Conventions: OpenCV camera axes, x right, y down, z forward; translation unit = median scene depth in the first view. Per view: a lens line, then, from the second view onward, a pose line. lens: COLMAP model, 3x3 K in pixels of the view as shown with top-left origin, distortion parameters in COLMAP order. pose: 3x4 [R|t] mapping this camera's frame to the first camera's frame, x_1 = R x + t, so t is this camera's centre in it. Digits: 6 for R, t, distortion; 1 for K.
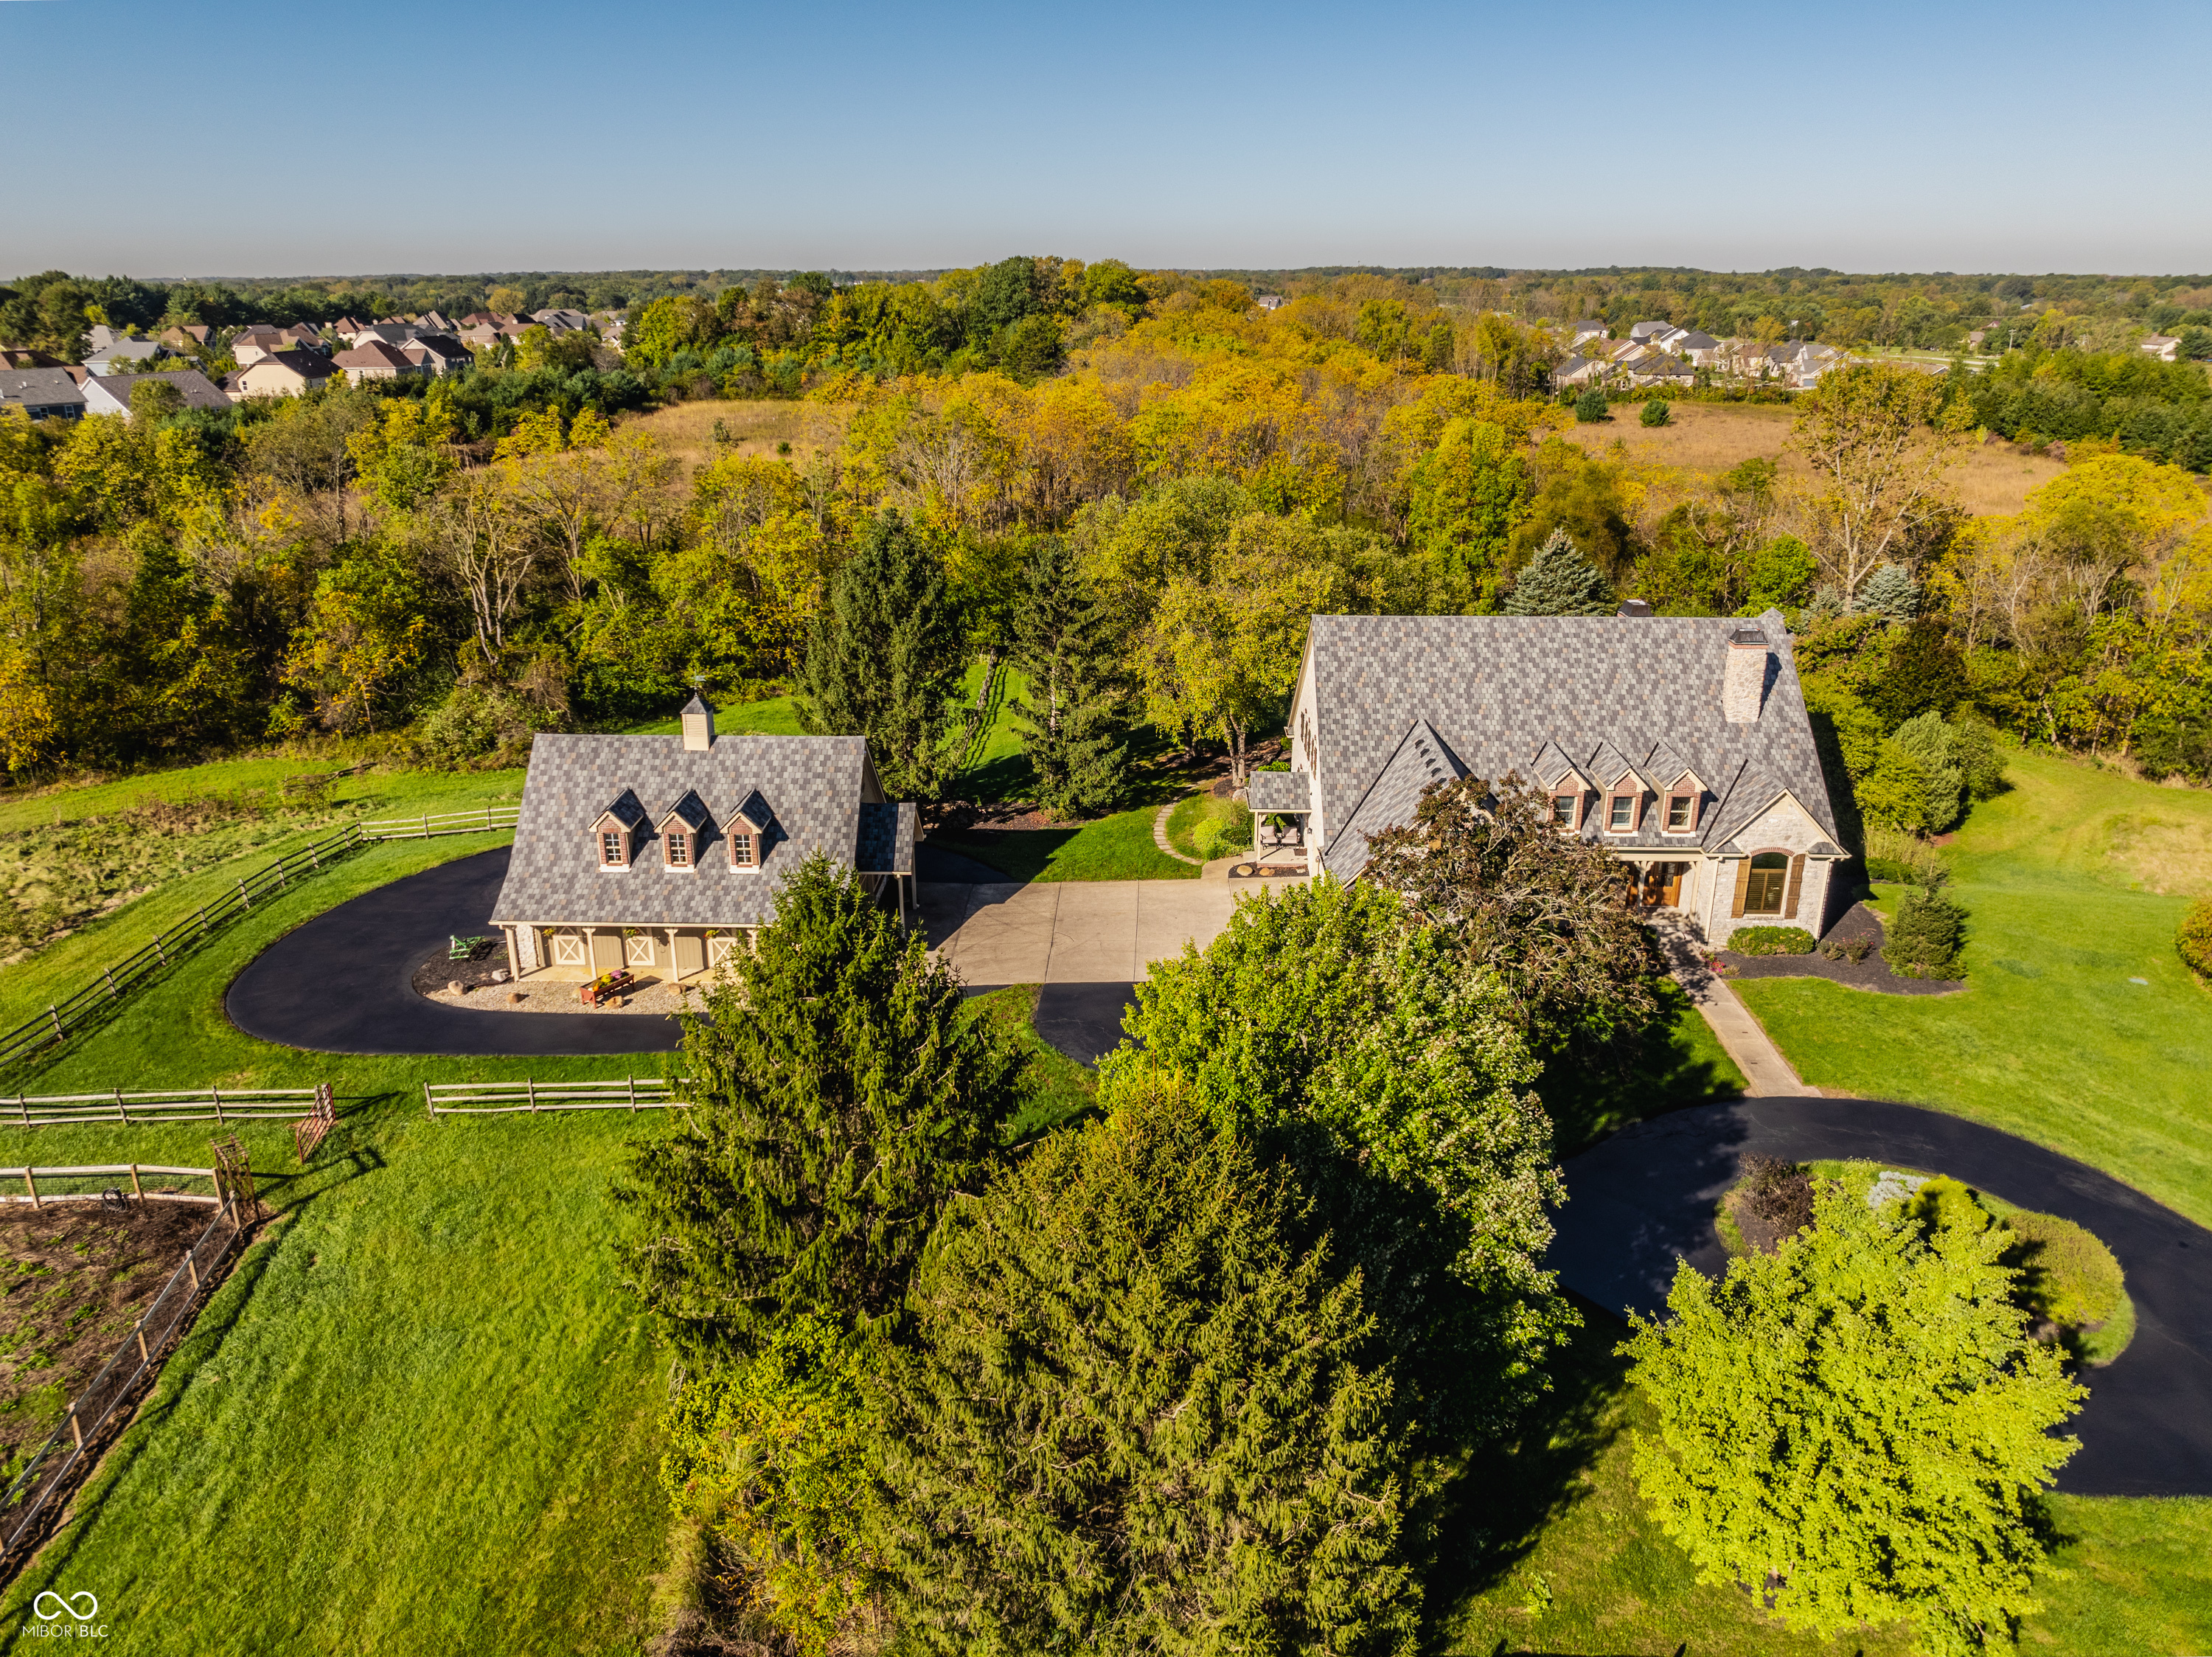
lens RADIAL K [[1555.6, 0, 1087.3], [0, 1555.6, 824.6], [0, 0, 1]] dist [-0.038427, 0.004934]
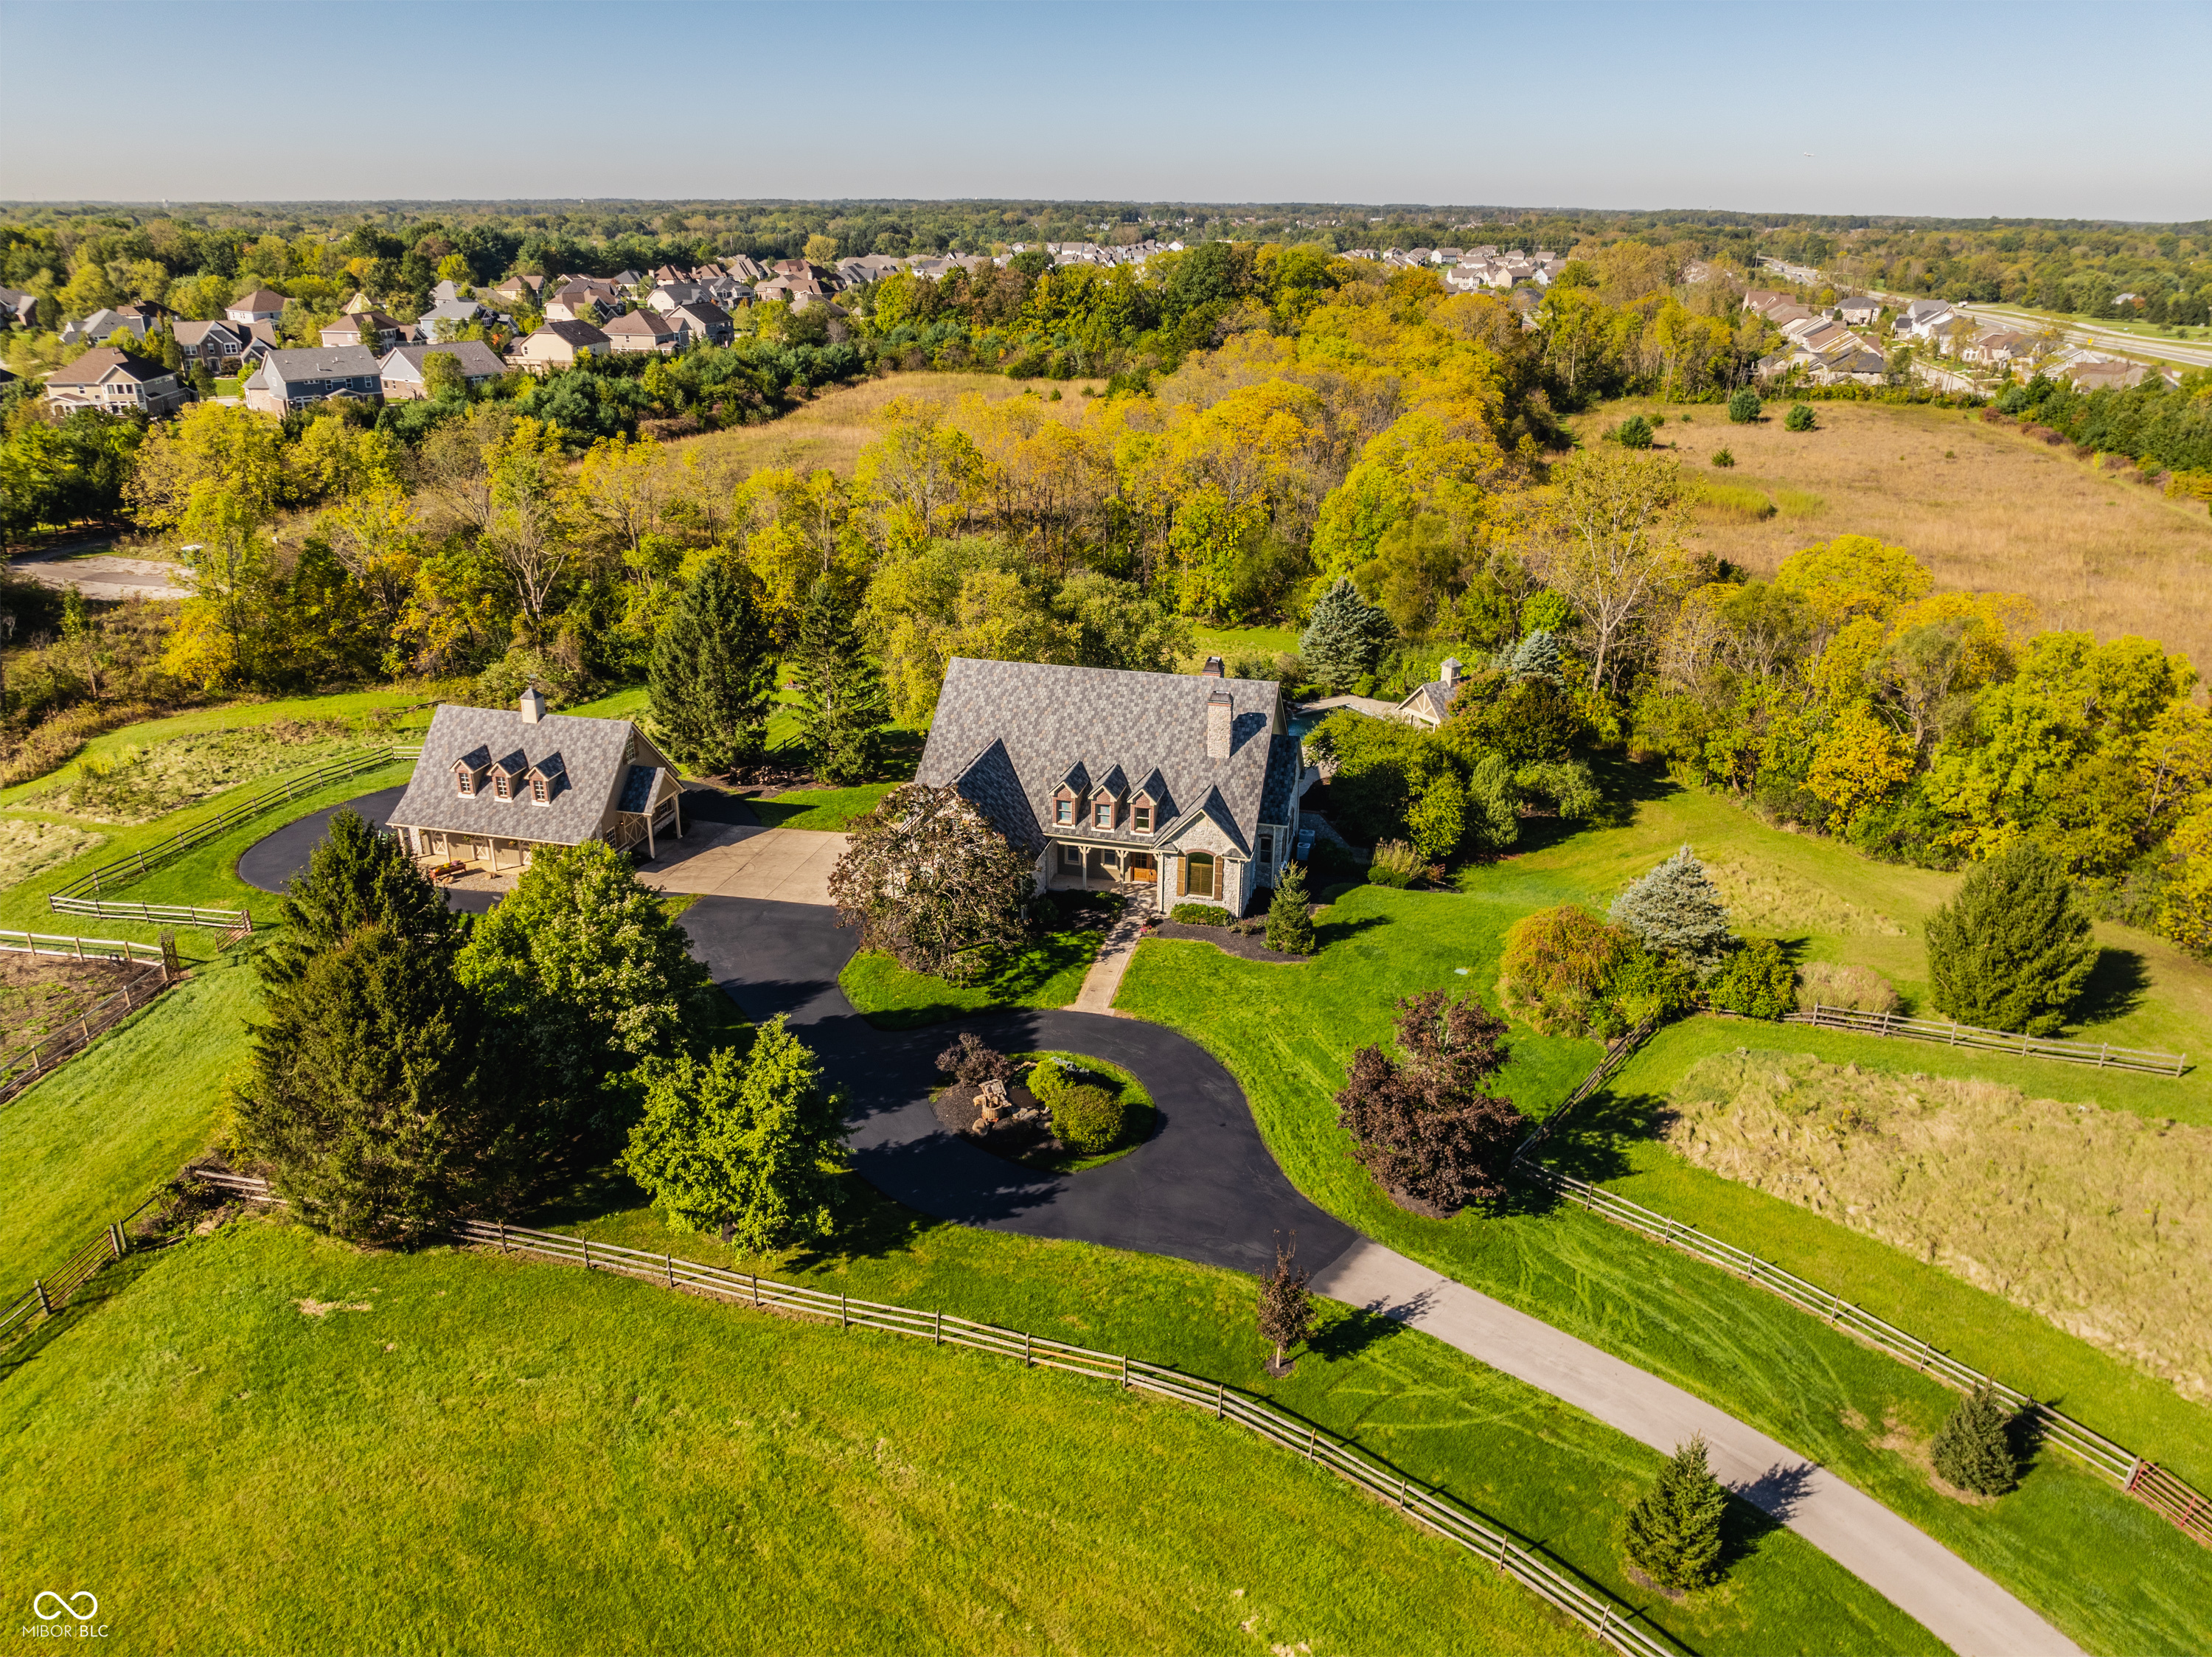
lens RADIAL K [[1555.6, 0, 1099.4], [0, 1555.6, 785.1], [0, 0, 1]] dist [-0.038427, 0.004934]
pose [[0.979095, 0.081138, -0.186521, 0.547271], [-0.077960, 0.996660, 0.024318, -0.063094], [0.187872, -0.009268, 0.982150, -0.366896]]
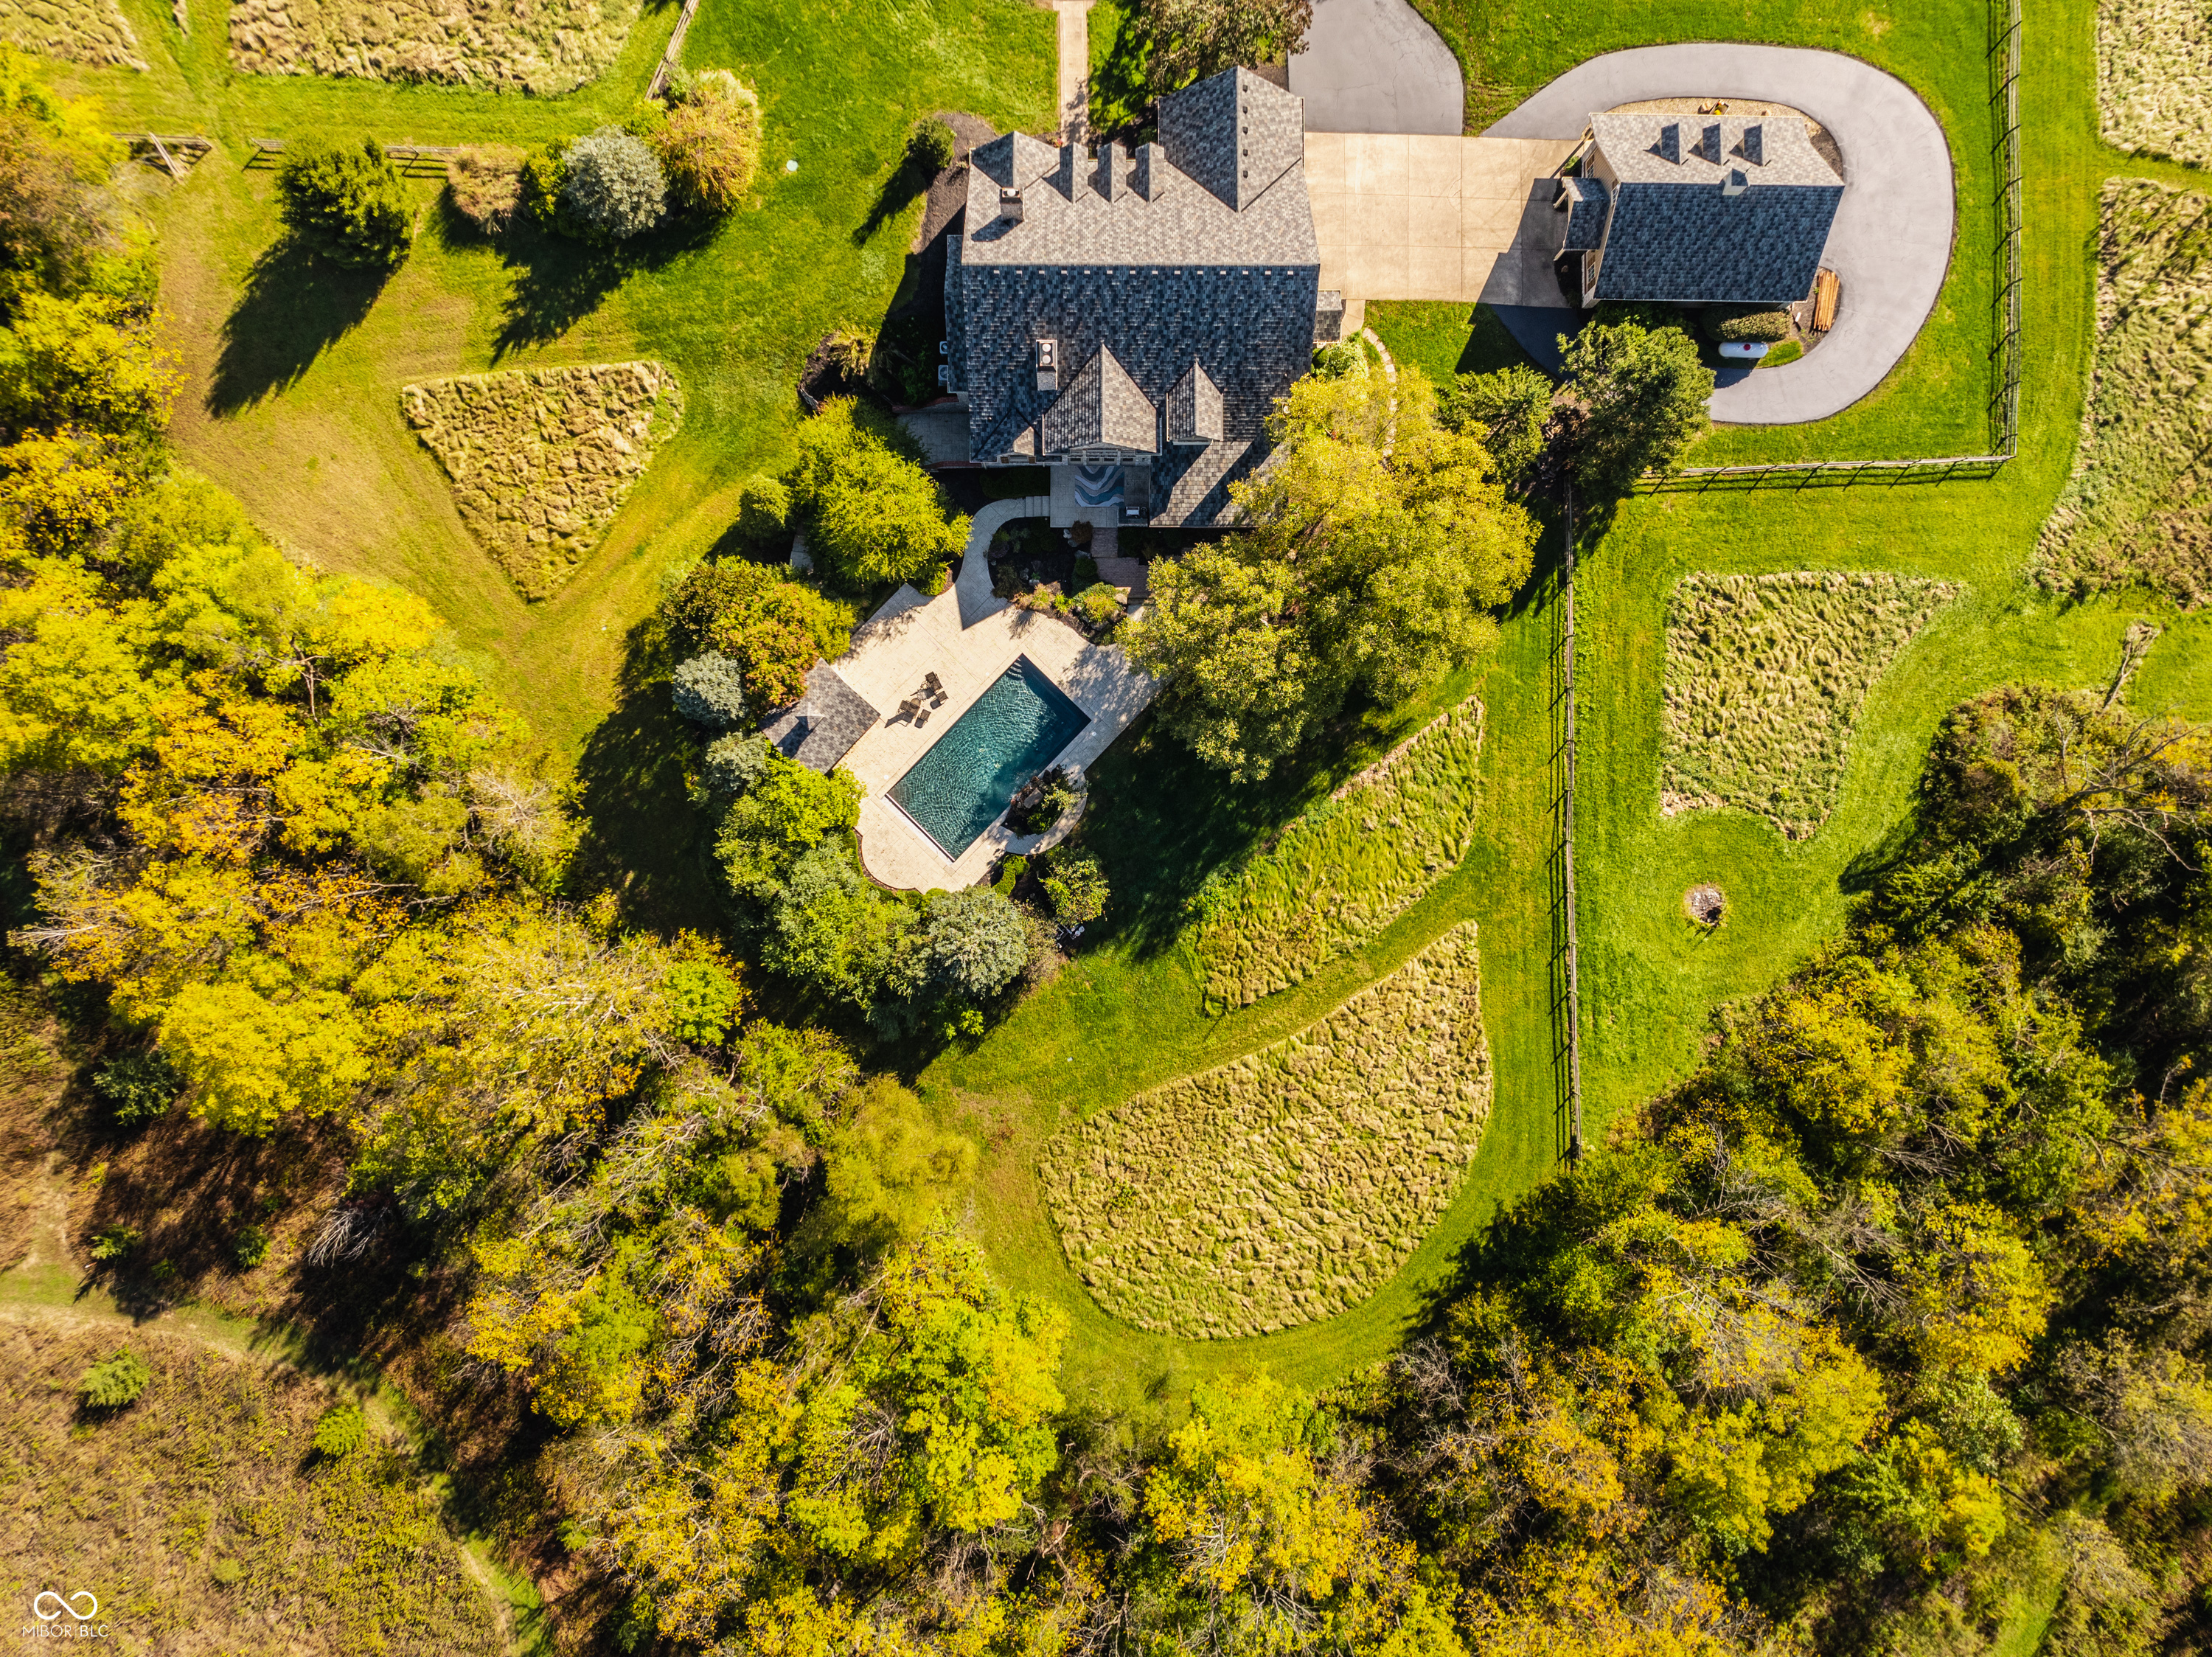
lens RADIAL K [[1555.6, 0, 1104.6], [0, 1555.6, 823.7], [0, 0, 1]] dist [-0.038427, 0.004934]
pose [[-0.999252, 0.037911, -0.007573, 0.350700], [-0.020299, -0.347805, 0.937347, -1.498651], [0.032902, 0.936800, 0.348314, 0.973916]]
